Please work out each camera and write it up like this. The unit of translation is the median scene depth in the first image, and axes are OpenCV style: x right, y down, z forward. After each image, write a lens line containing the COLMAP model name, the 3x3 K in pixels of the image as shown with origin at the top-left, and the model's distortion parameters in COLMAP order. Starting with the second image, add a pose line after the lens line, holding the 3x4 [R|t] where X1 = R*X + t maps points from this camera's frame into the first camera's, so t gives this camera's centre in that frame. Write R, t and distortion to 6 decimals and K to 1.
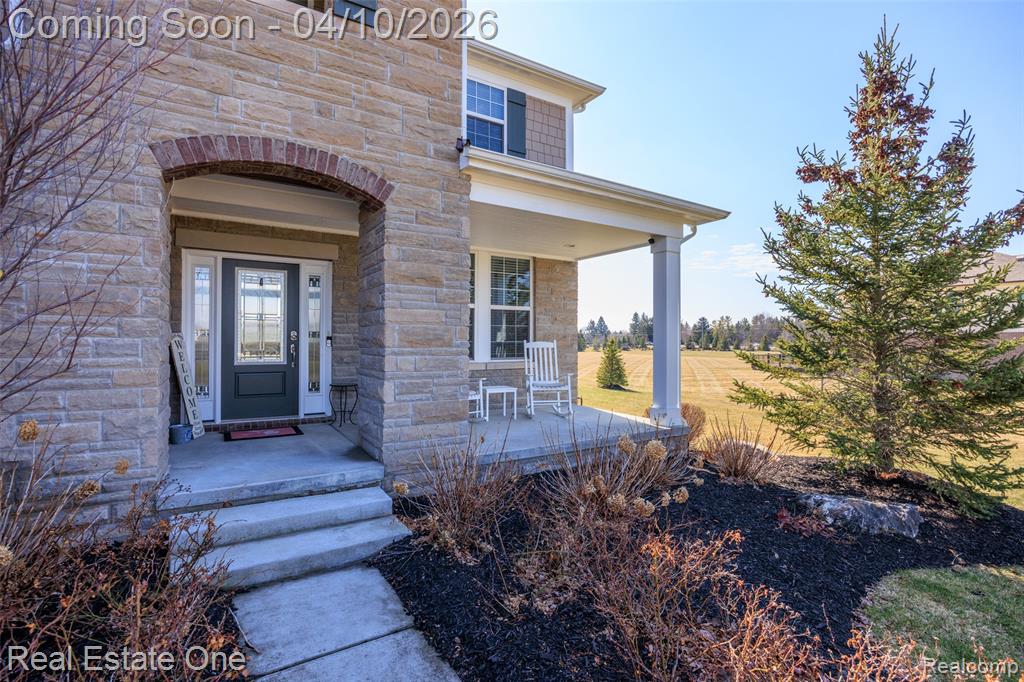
lens RADIAL K [[473.5, 0, 517.1], [0, 473.5, 341.3], [0, 0, 1]] dist [-0.005248, -0.000302]
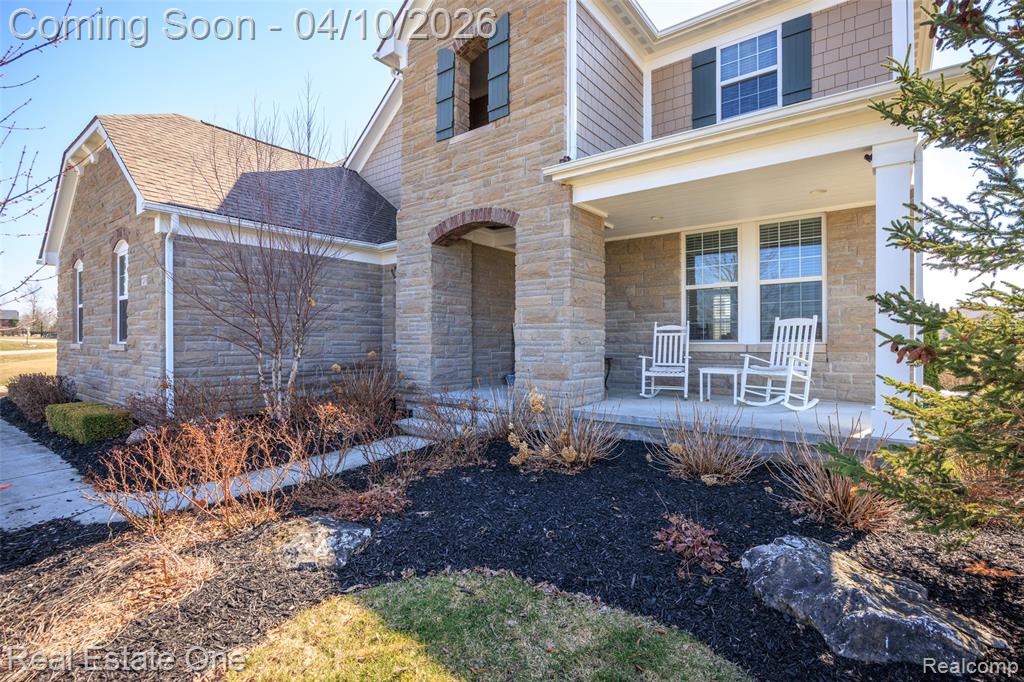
lens RADIAL K [[473.5, 0, 519.1], [0, 473.5, 343.0], [0, 0, 1]] dist [-0.005248, -0.000302]
pose [[0.368727, -0.005571, -0.929521, 1.064032], [0.003803, 0.999983, -0.004485, 0.076148], [0.929530, -0.001881, 0.368742, 0.438058]]
